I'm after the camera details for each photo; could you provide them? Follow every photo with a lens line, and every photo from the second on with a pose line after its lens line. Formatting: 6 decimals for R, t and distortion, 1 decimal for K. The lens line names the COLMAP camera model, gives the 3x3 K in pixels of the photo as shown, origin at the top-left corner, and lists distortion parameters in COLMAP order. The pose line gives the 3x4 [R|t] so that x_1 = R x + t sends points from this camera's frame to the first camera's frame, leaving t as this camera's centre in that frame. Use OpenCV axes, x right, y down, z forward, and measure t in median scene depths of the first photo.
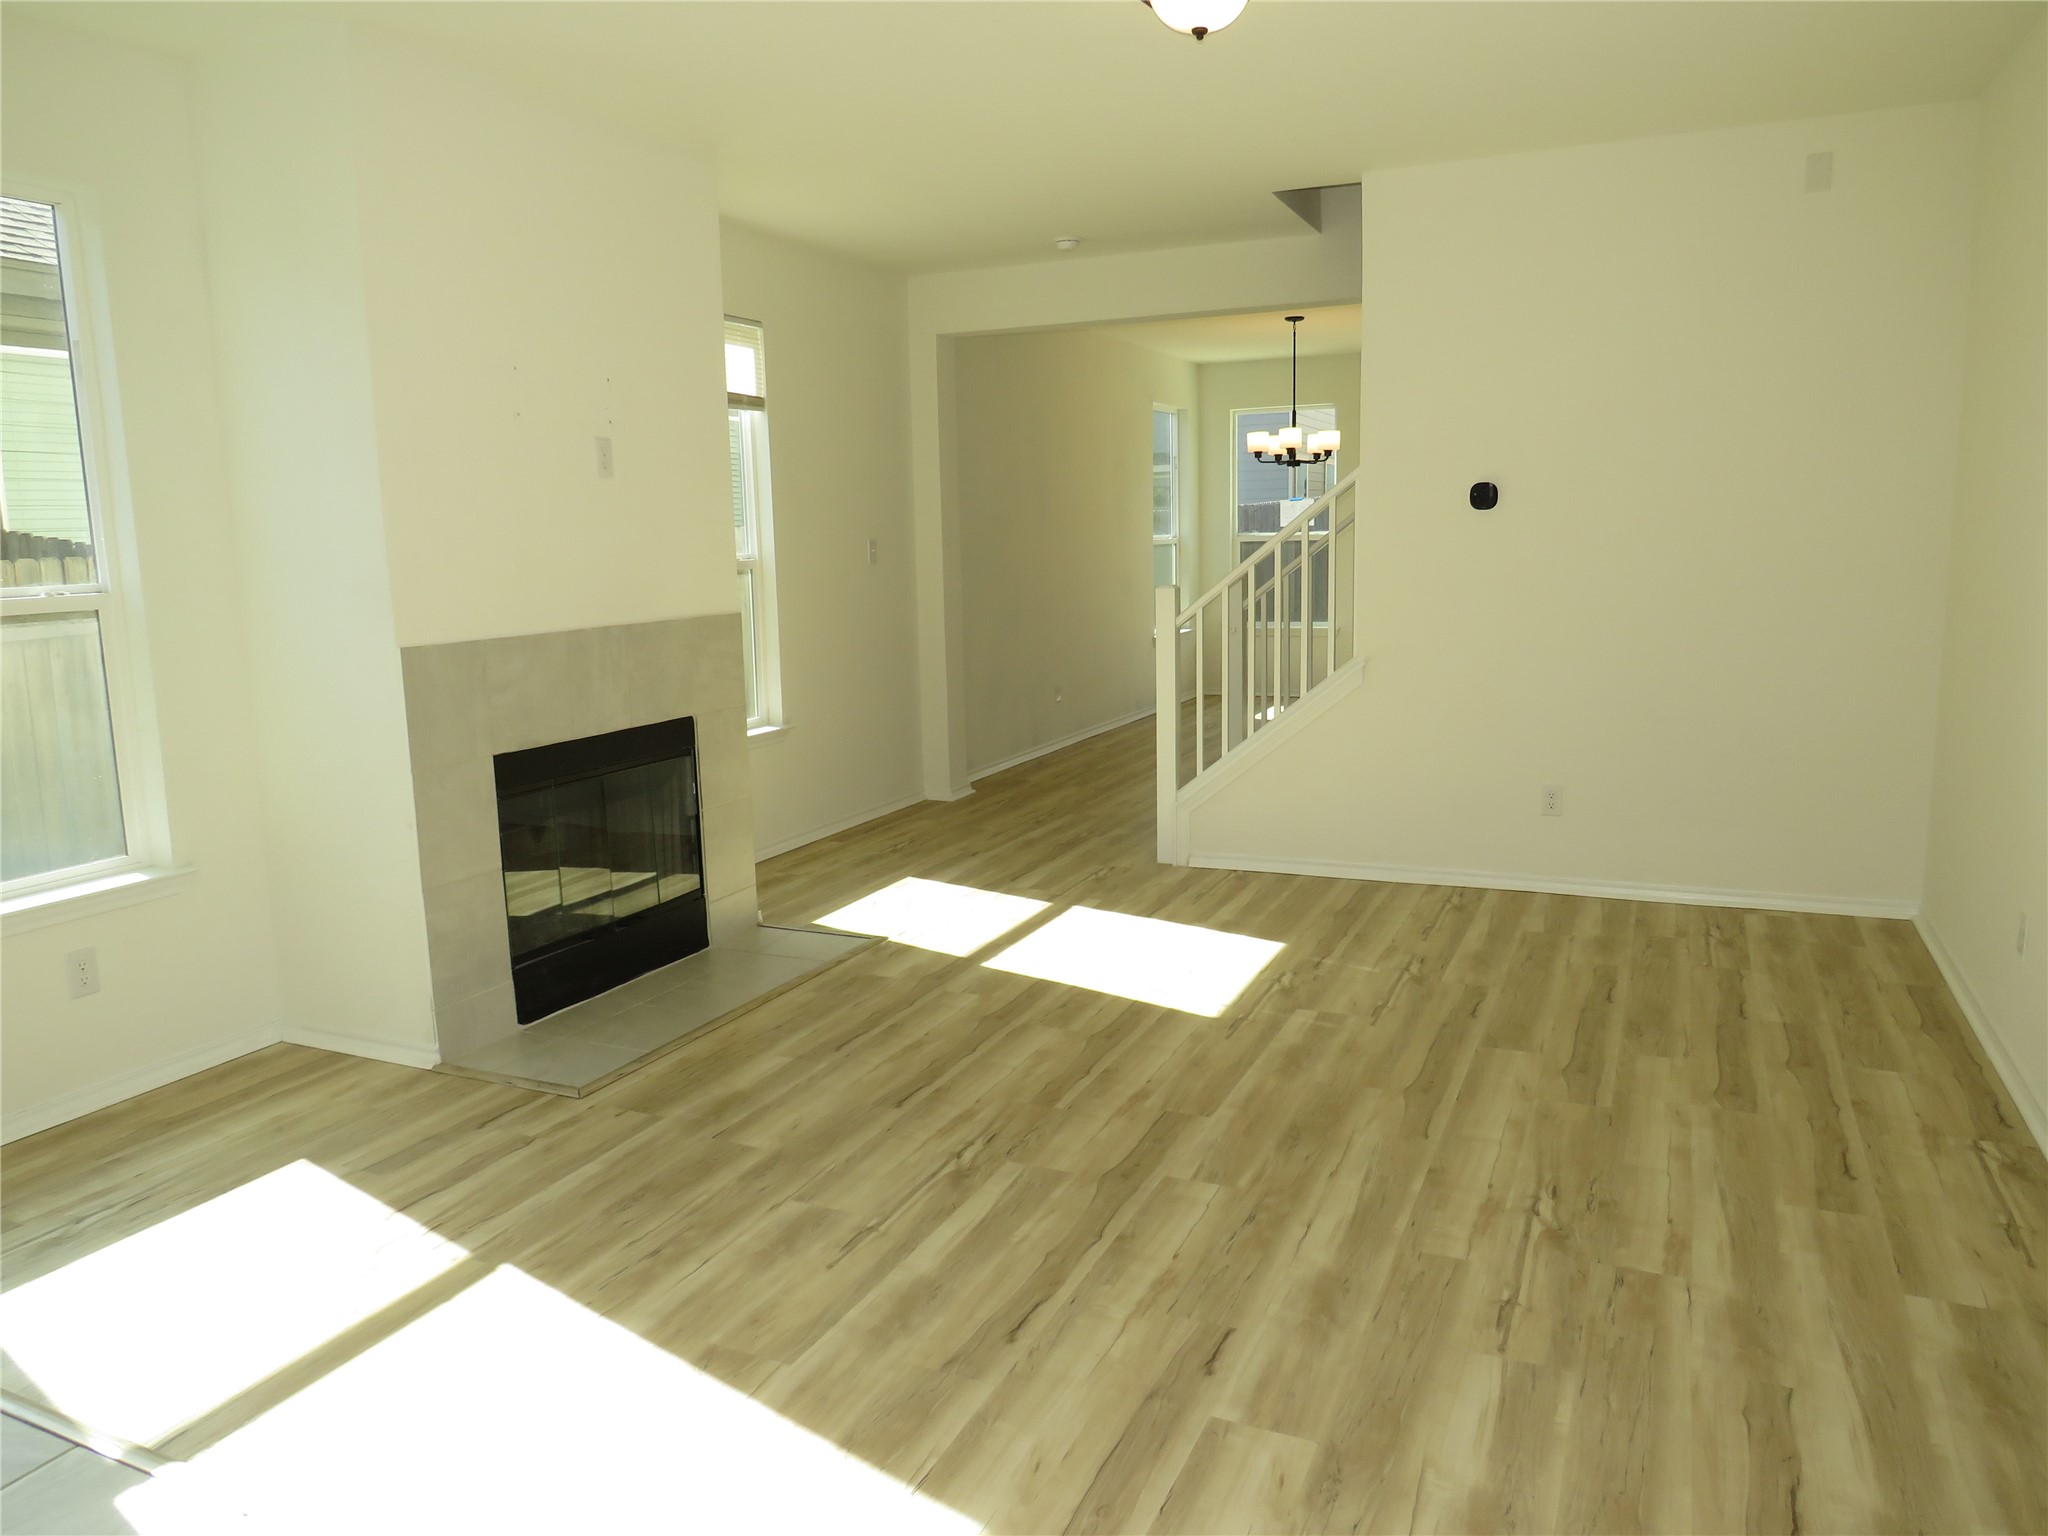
lens RADIAL K [[1450.6, 0, 1017.6], [0, 1450.6, 762.3], [0, 0, 1]] dist [-0.037250, 0.024021]
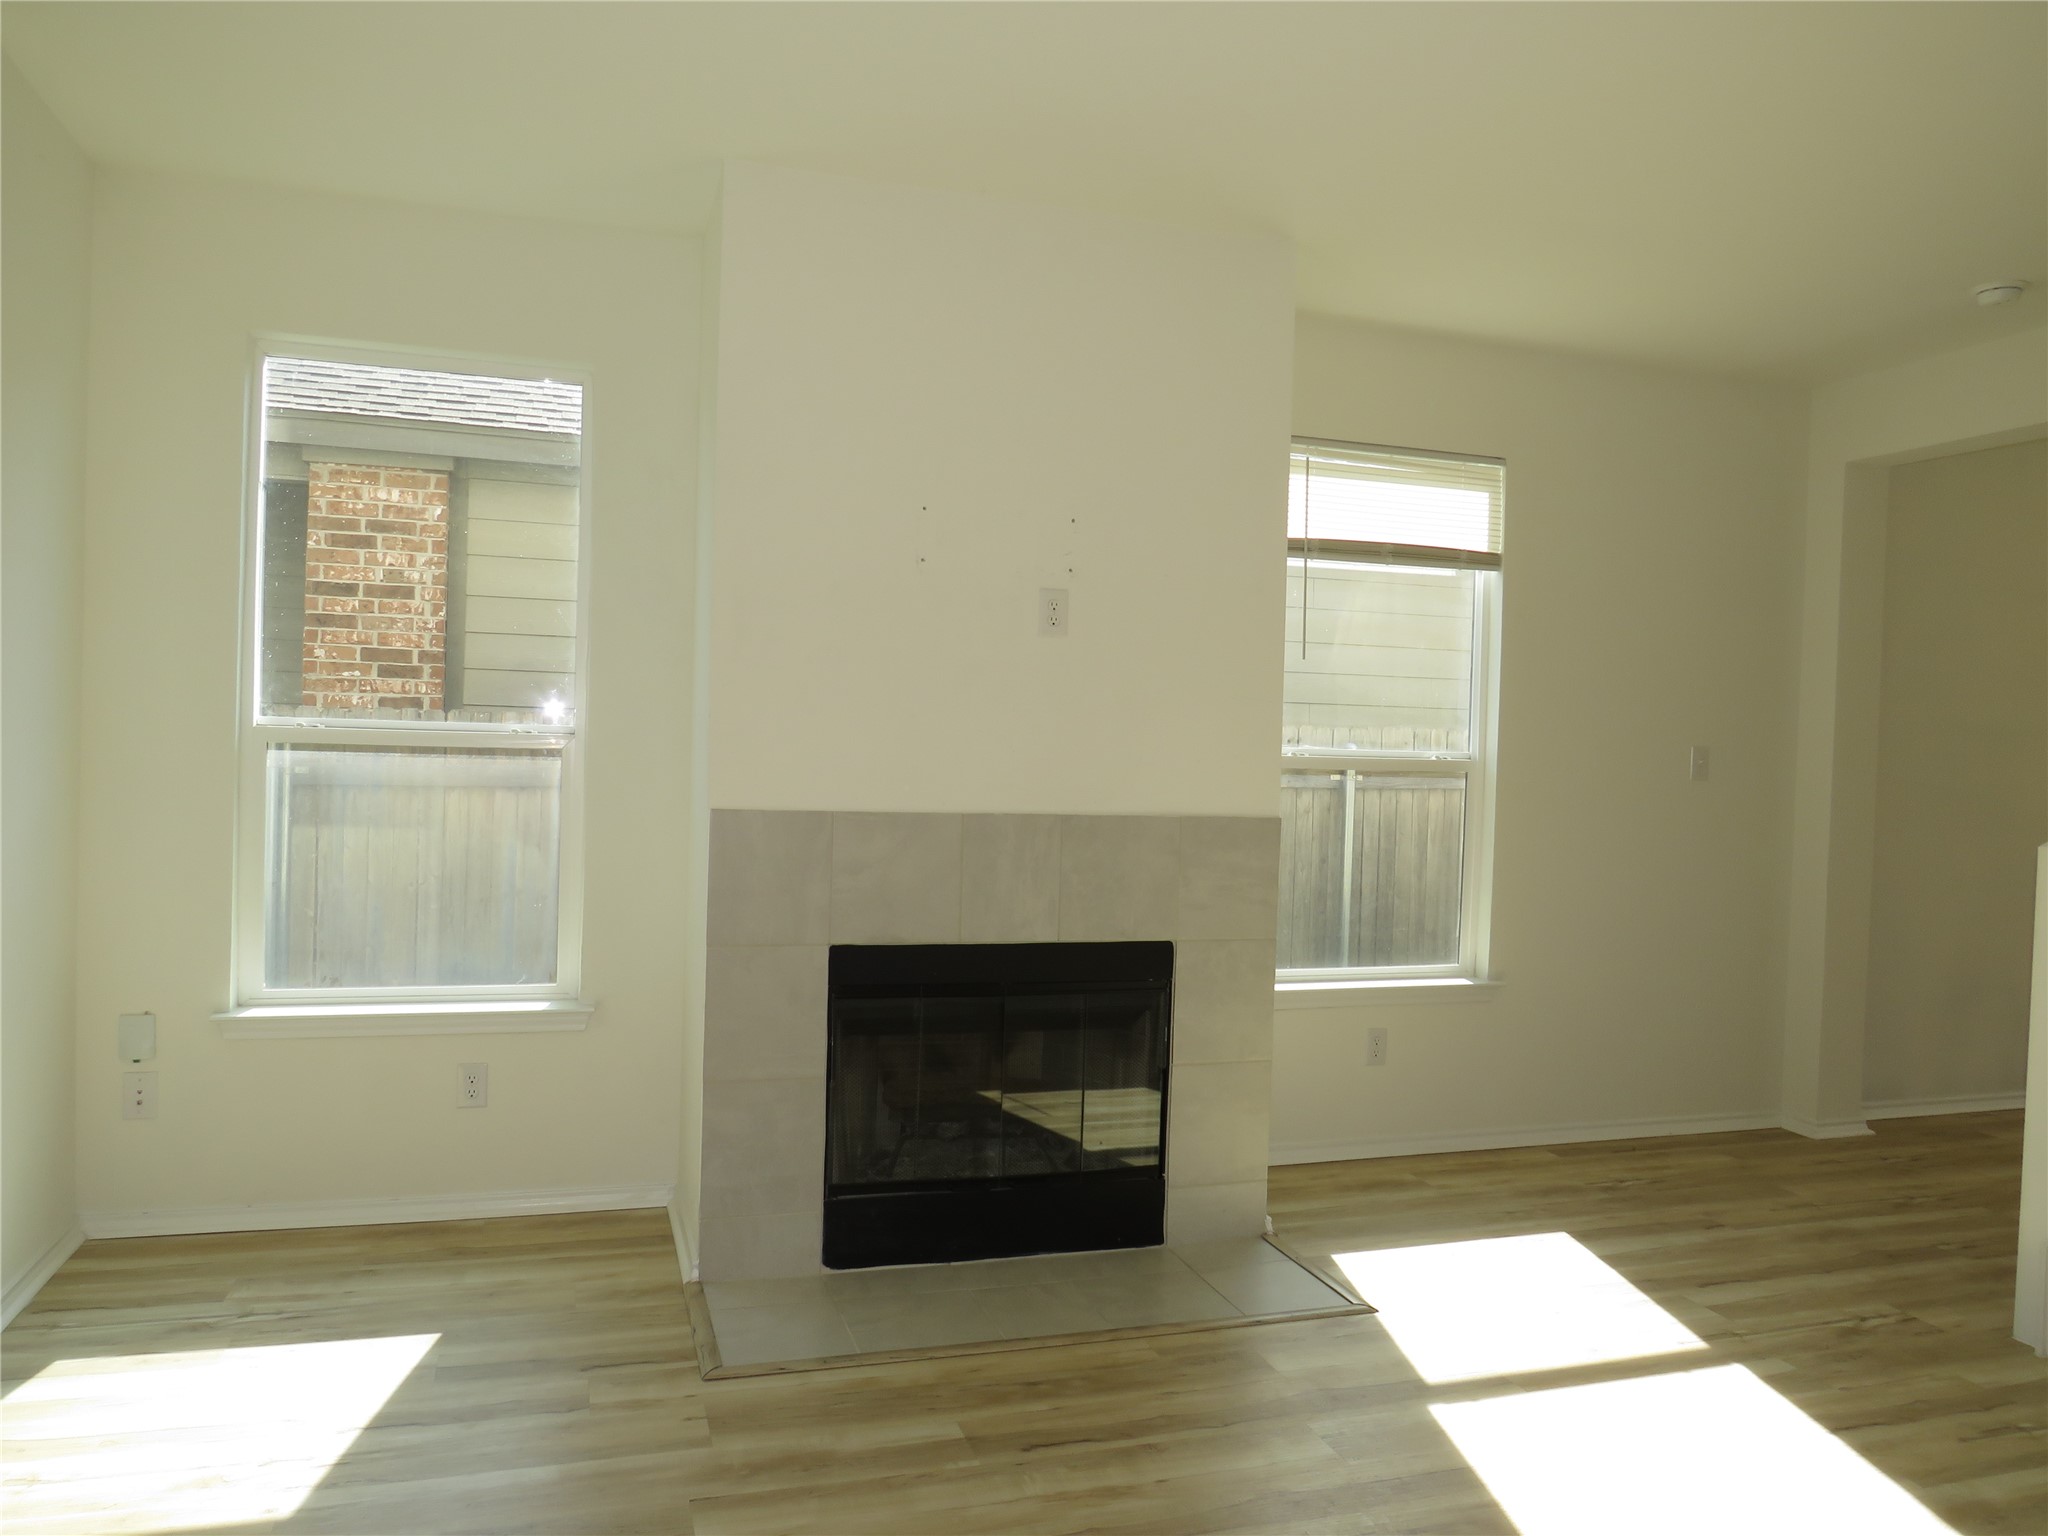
lens RADIAL K [[1450.6, 0, 1015.5], [0, 1450.6, 767.8], [0, 0, 1]] dist [-0.037250, 0.024021]
pose [[0.670469, 0.061491, -0.739385, 0.319808], [-0.163735, 0.984252, -0.066619, -0.064450], [0.723645, 0.165729, 0.669979, 0.441570]]
